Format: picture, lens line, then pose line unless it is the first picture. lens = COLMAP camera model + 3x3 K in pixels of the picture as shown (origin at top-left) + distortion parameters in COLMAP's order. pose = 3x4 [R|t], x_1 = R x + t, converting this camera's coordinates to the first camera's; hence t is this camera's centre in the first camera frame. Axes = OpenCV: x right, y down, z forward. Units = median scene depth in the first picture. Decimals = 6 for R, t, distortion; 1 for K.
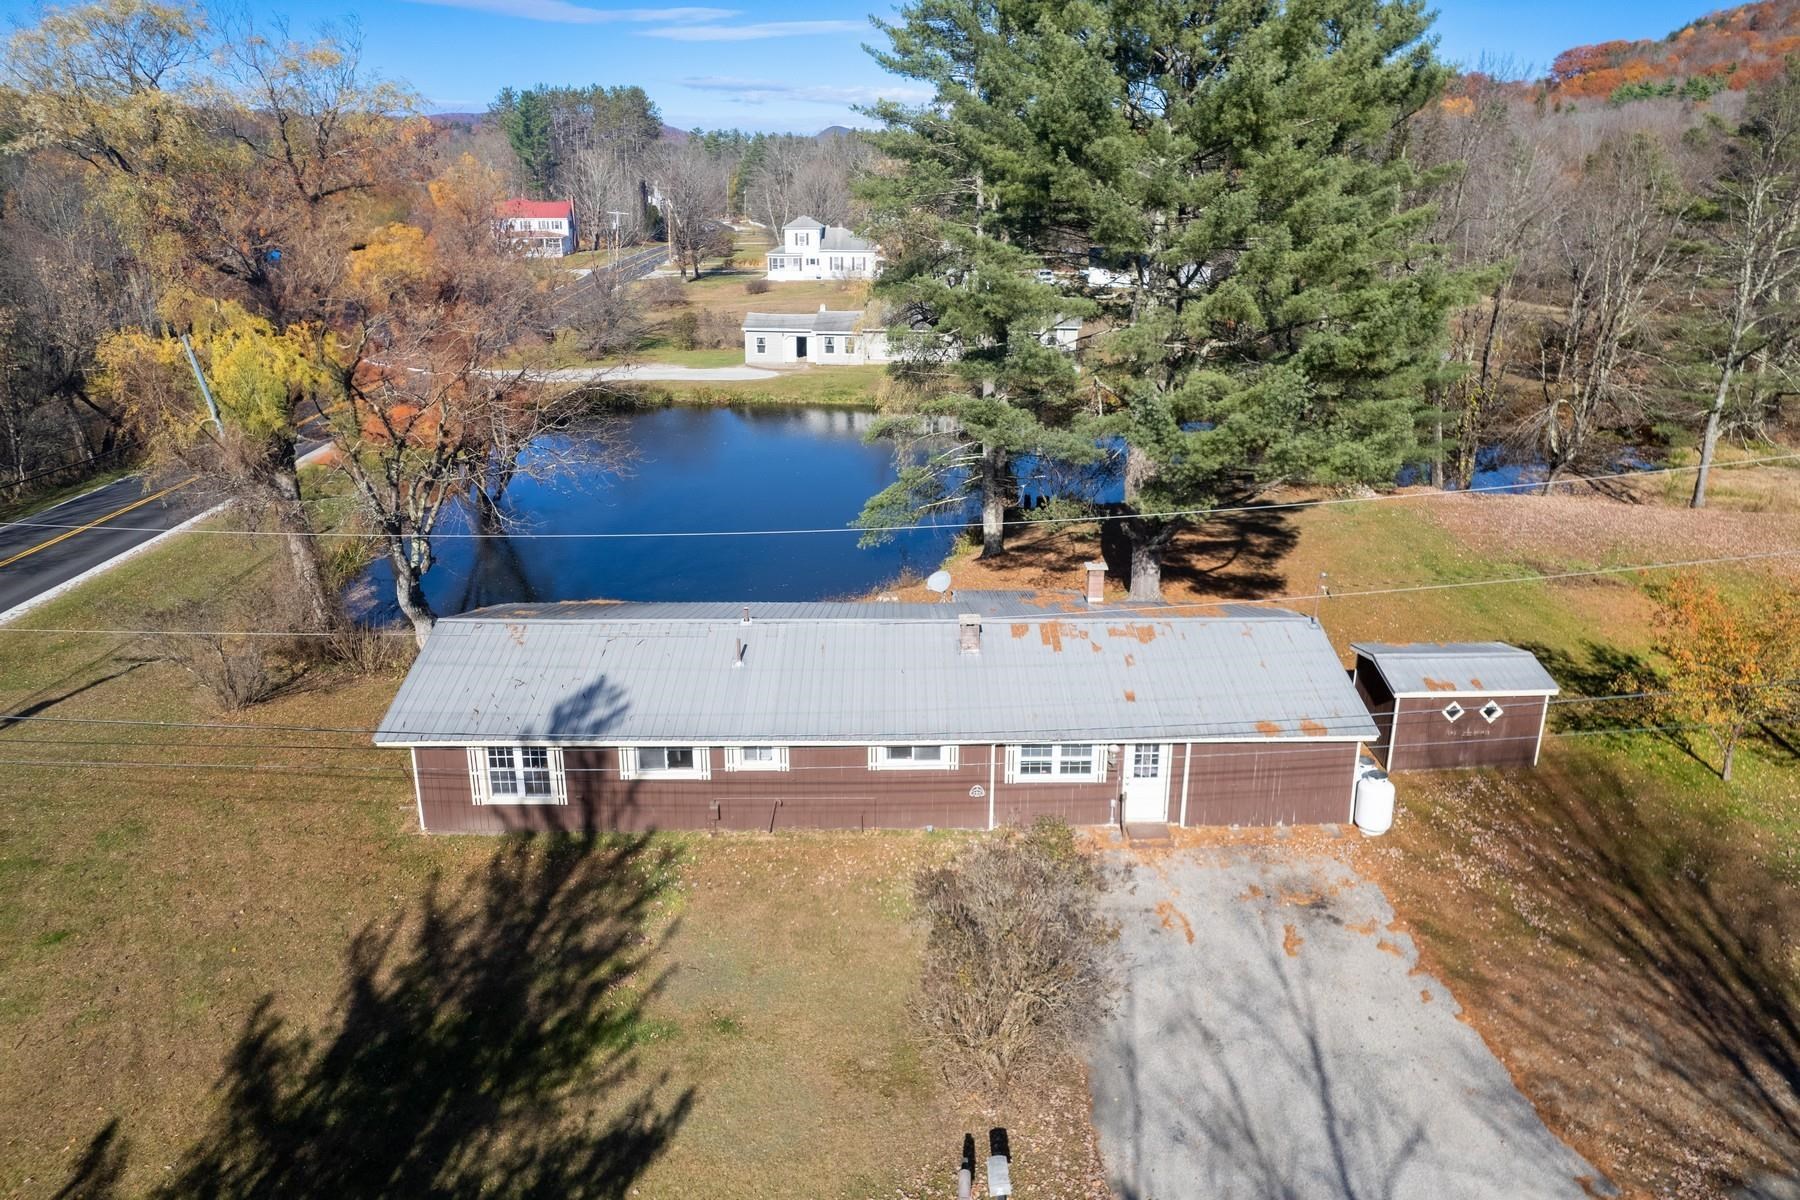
lens RADIAL K [[1165.2, 0, 900.0], [0, 1165.2, 600.0], [0, 0, 1]] dist [-0.009365, -0.000382]
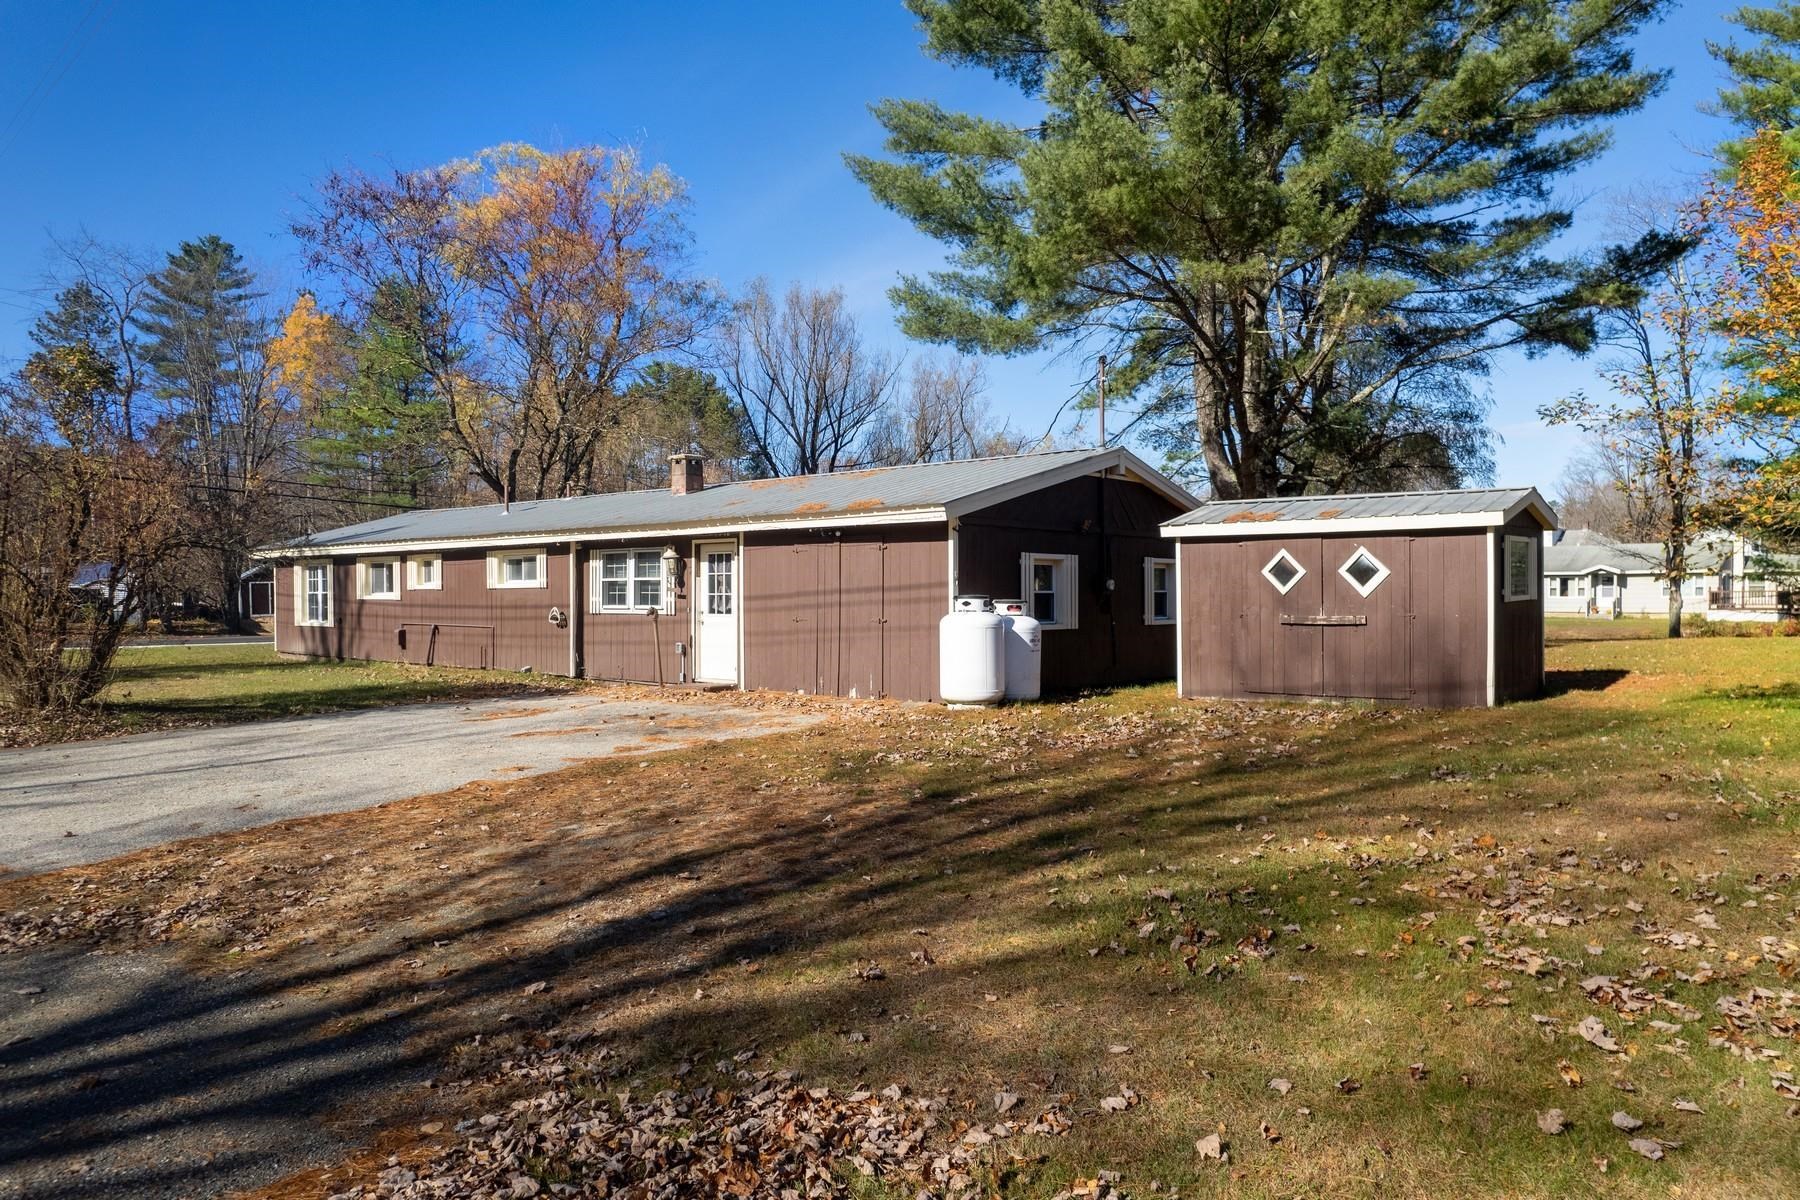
lens RADIAL K [[1165.2, 0, 900.0], [0, 1165.2, 600.0], [0, 0, 1]] dist [-0.009365, -0.000382]
pose [[0.746560, 0.003956, -0.665306, 0.752565], [-0.205928, 0.952251, -0.225415, 0.280207], [0.632647, 0.305291, 0.711727, 0.592015]]
